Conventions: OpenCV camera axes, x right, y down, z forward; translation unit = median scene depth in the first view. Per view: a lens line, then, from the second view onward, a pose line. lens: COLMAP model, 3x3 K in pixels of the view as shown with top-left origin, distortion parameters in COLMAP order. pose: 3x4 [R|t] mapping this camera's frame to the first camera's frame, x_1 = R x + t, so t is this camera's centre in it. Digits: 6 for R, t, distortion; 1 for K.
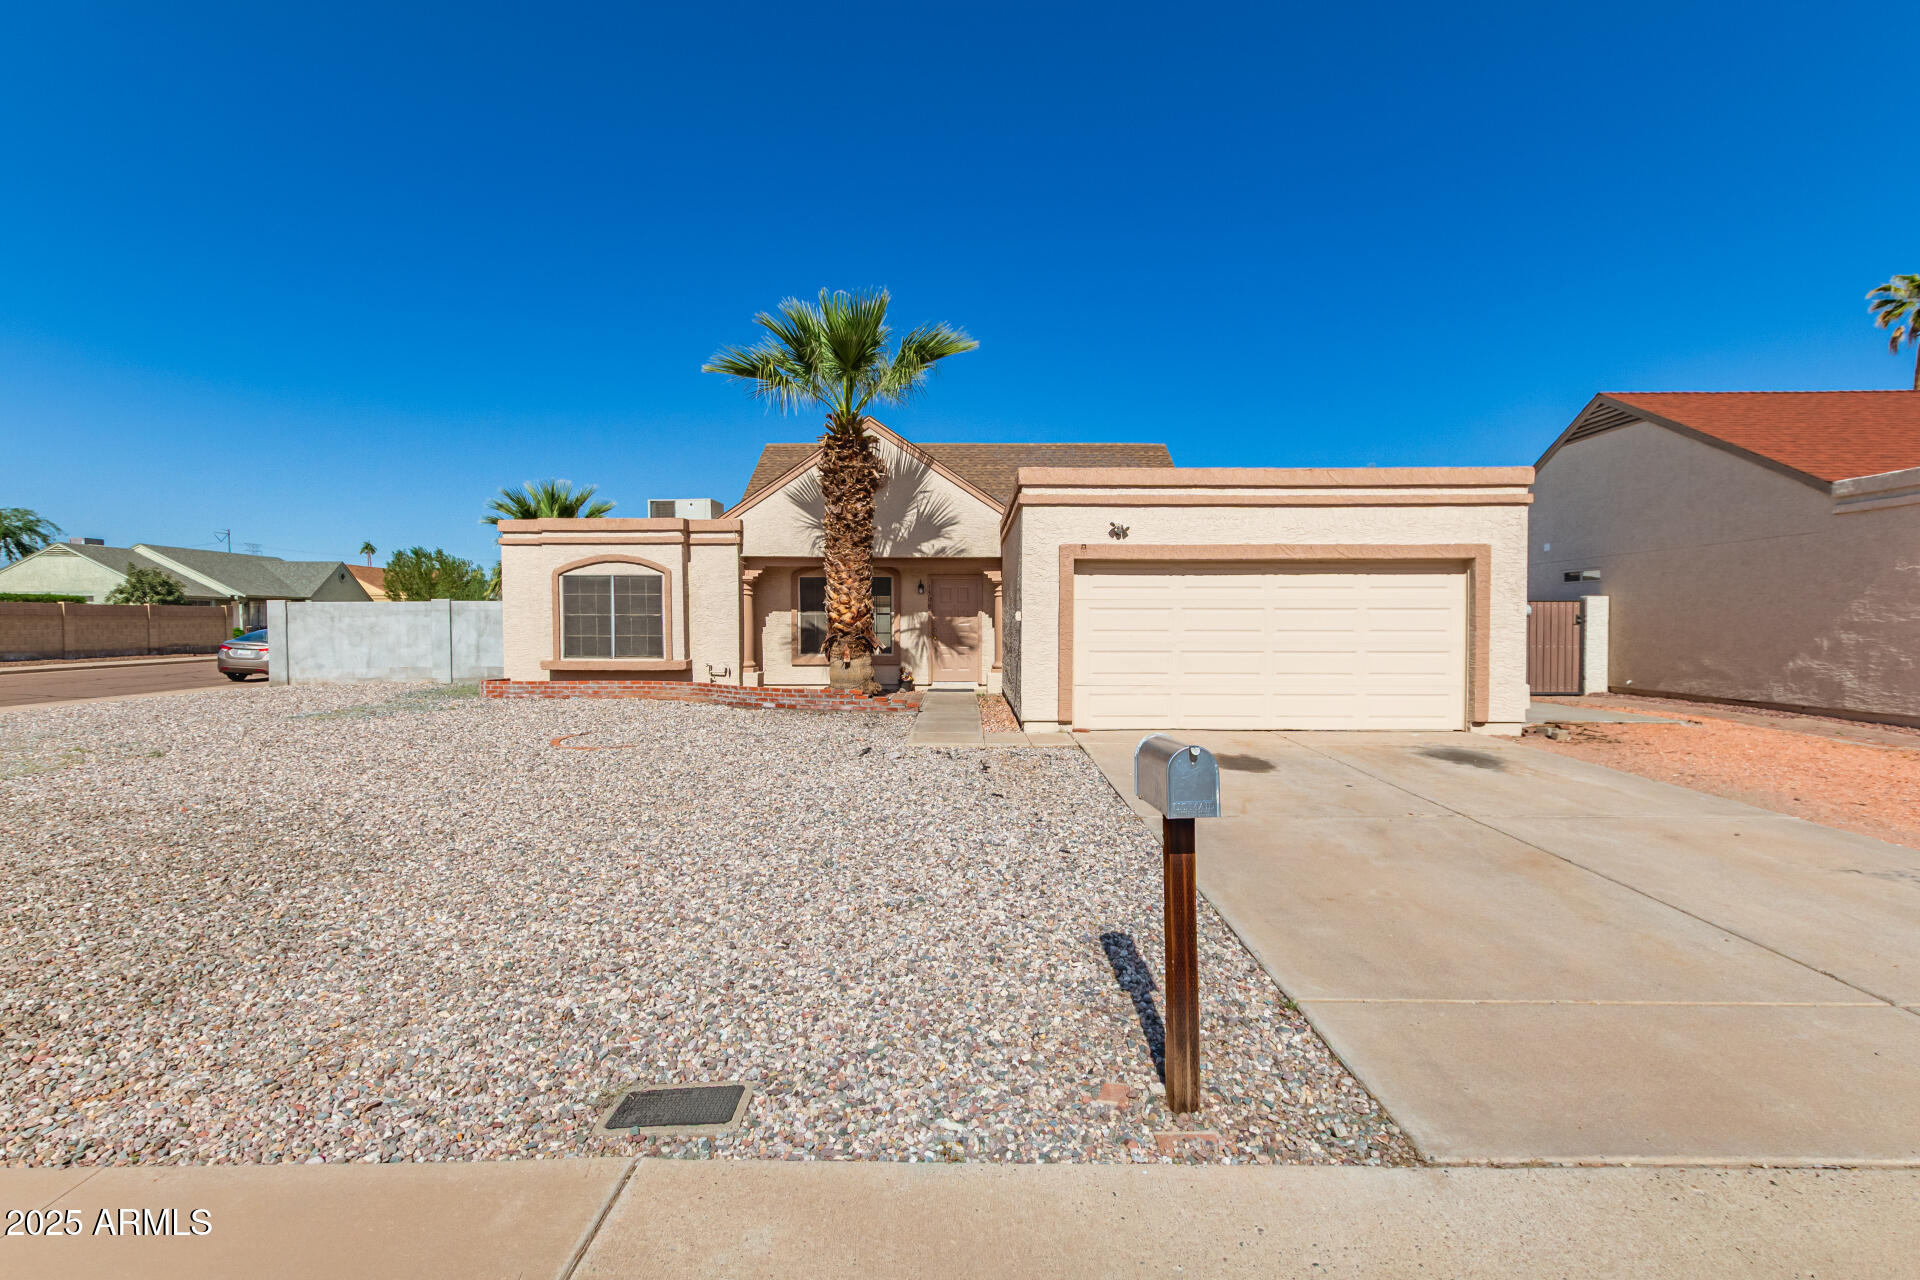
lens RADIAL K [[896.4, 0, 966.0], [0, 896.4, 637.5], [0, 0, 1]] dist [0.003585, -0.000198]
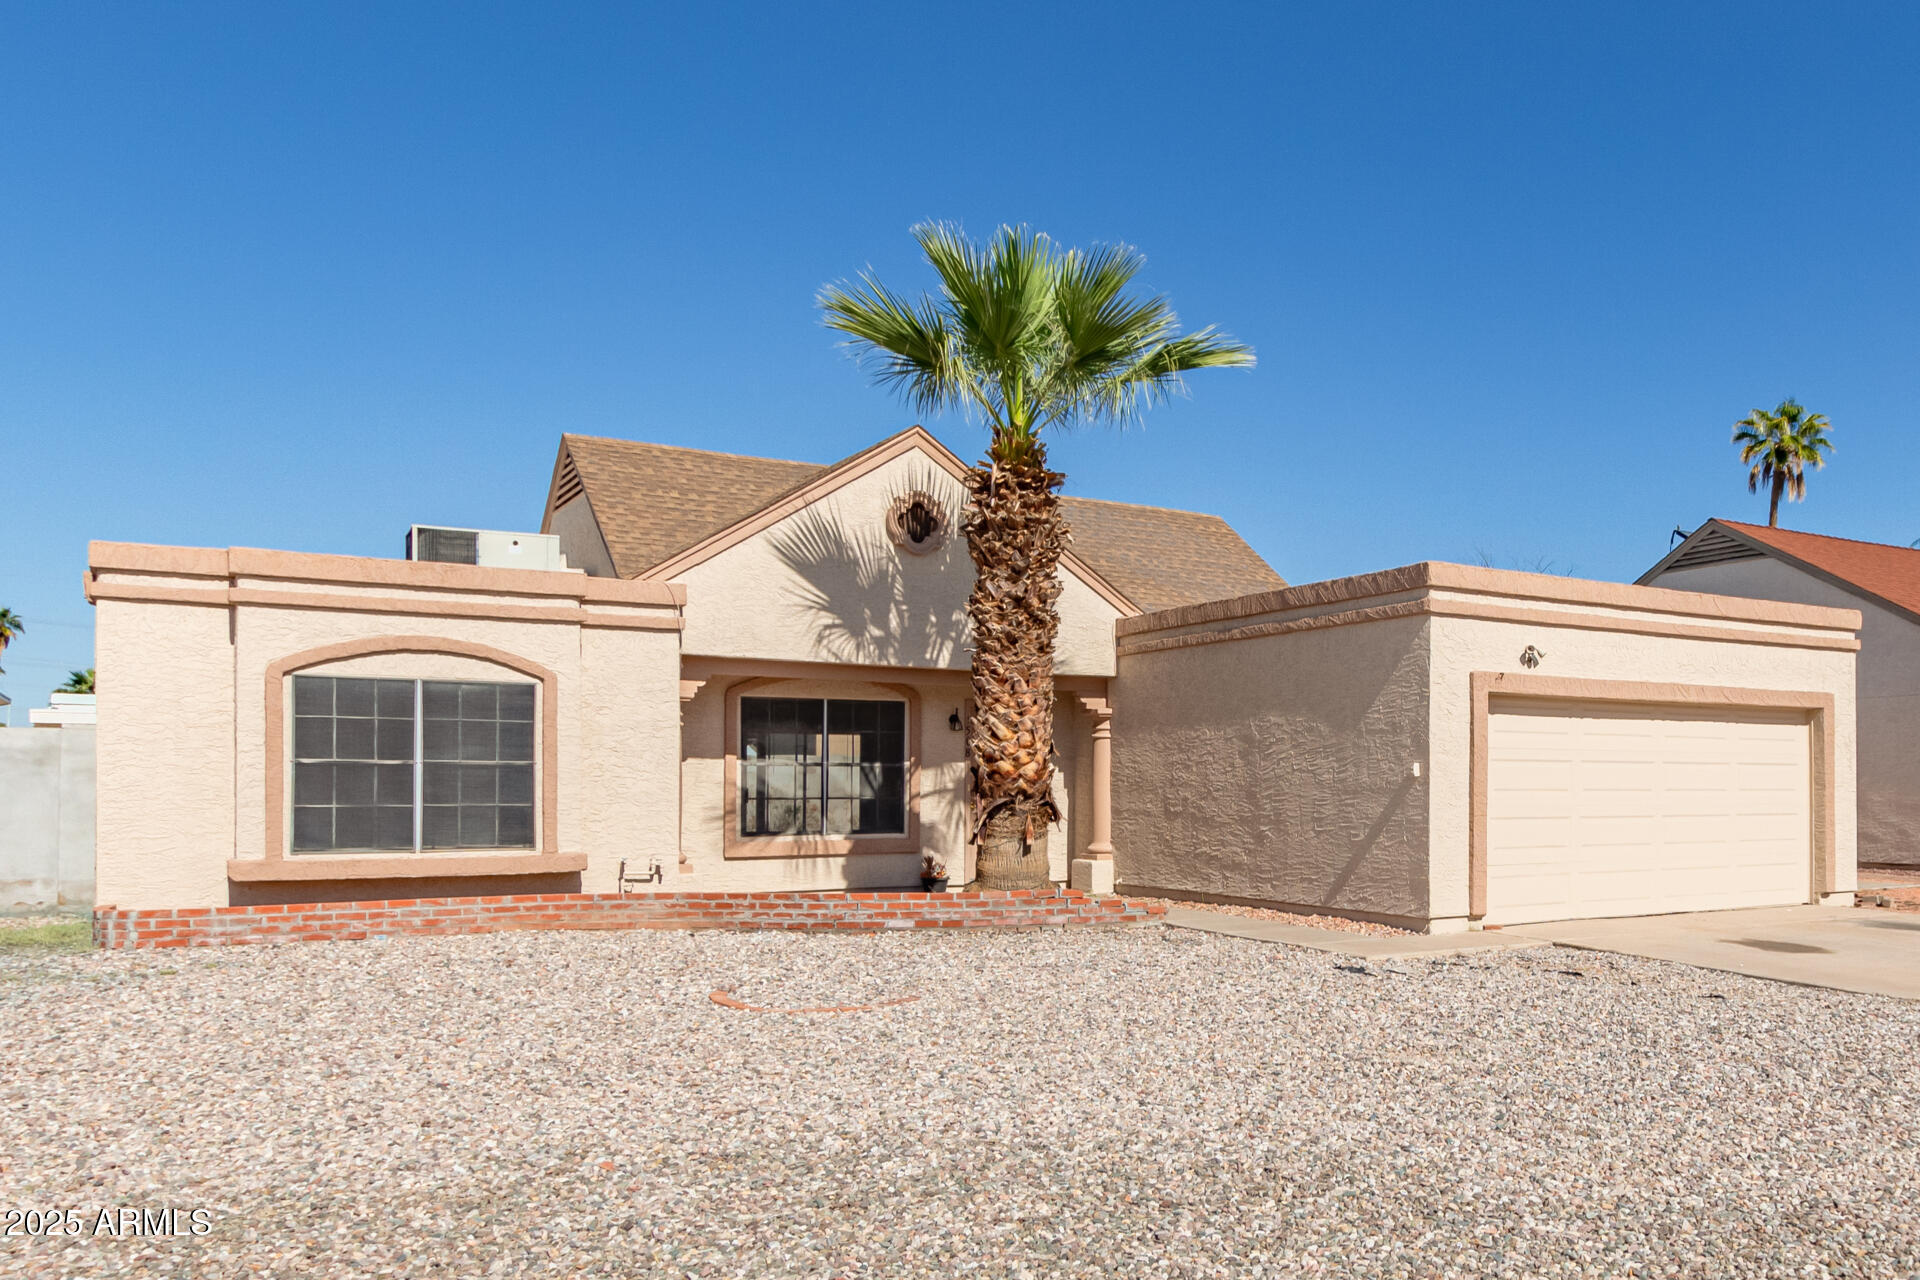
lens RADIAL K [[1565.6, 0, 1200.8], [0, 1565.6, 755.9], [0, 0, 1]] dist [0.014777, 0.003606]
pose [[0.804242, 0.012026, 0.594180, -0.566691], [0.008893, 0.999440, -0.032266, 0.002508], [-0.594235, 0.031233, 0.803685, 0.078327]]
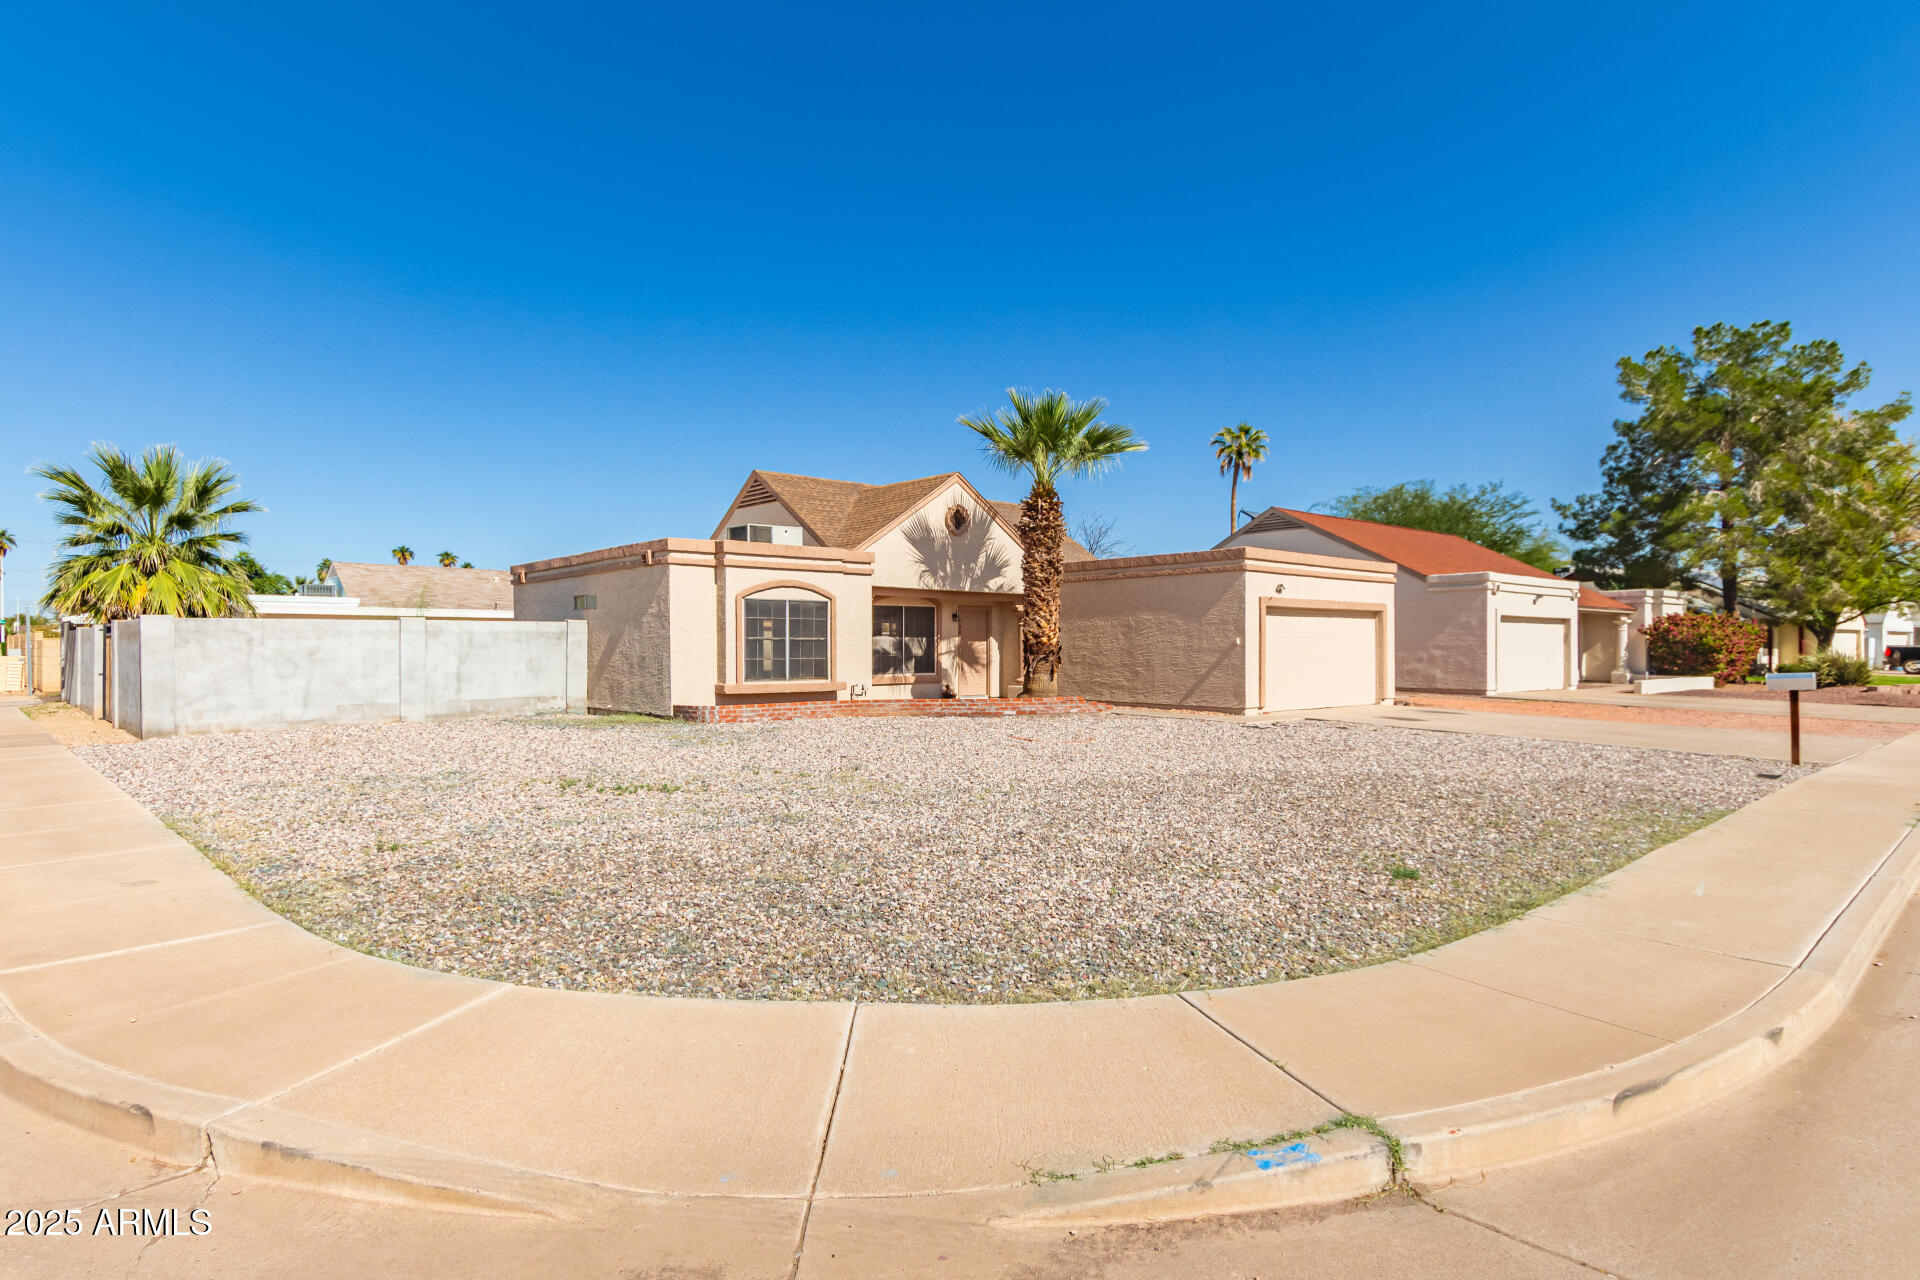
lens RADIAL K [[973.2, 0, 949.2], [0, 973.2, 644.0], [0, 0, 1]] dist [-0.013820, -0.000234]
pose [[0.759322, 0.000893, 0.650714, -0.987517], [0.012840, 0.999784, -0.016355, 0.001583], [-0.650588, 0.020774, 0.759147, 0.034965]]
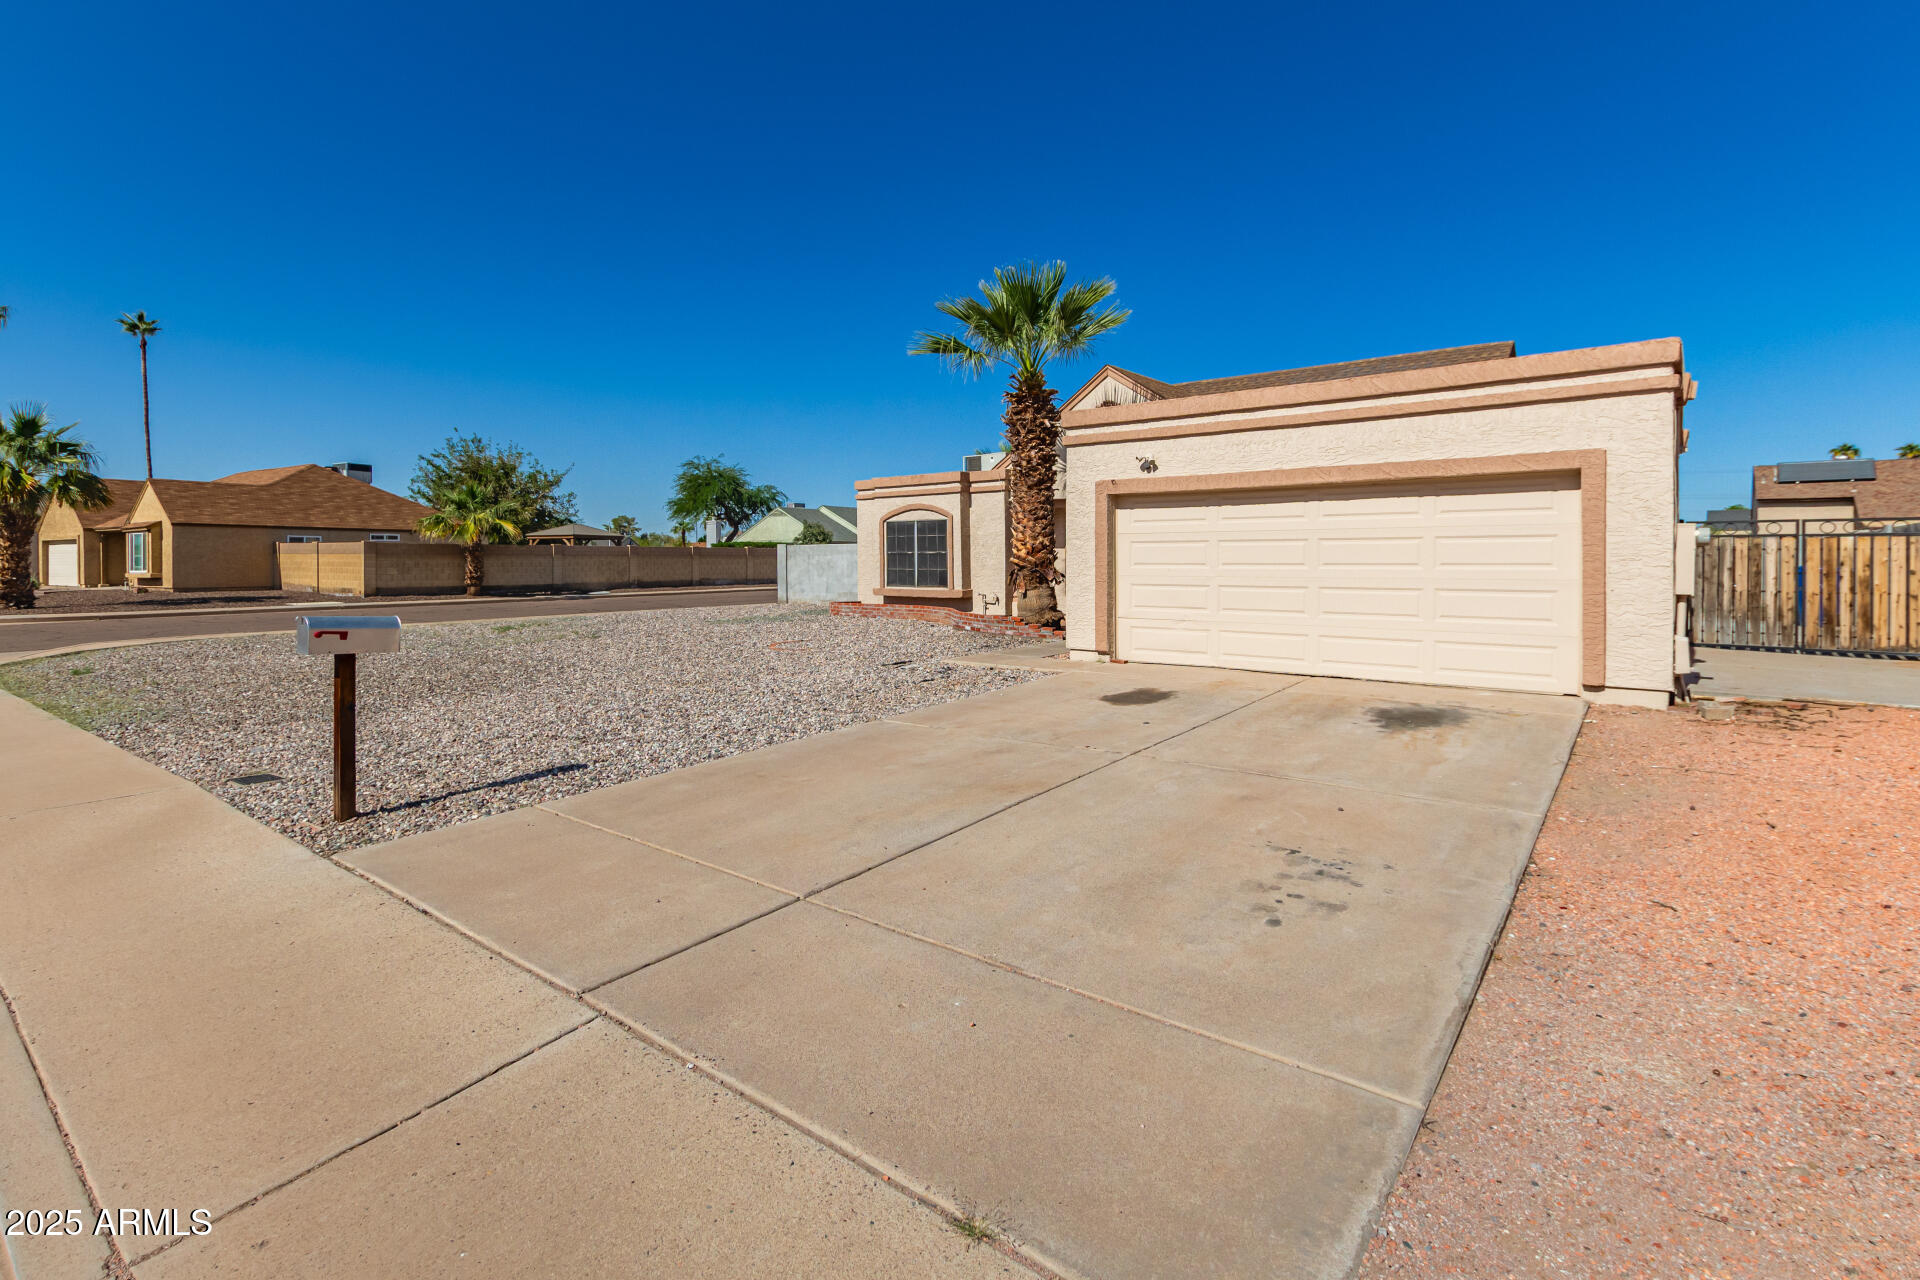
lens RADIAL K [[896.4, 0, 968.9], [0, 896.4, 563.6], [0, 0, 1]] dist [0.003585, -0.000198]
pose [[0.794372, -0.000318, -0.607431, 0.424392], [-0.007528, 0.999918, -0.010369, 0.002623], [0.607385, 0.012810, 0.794305, 0.057025]]
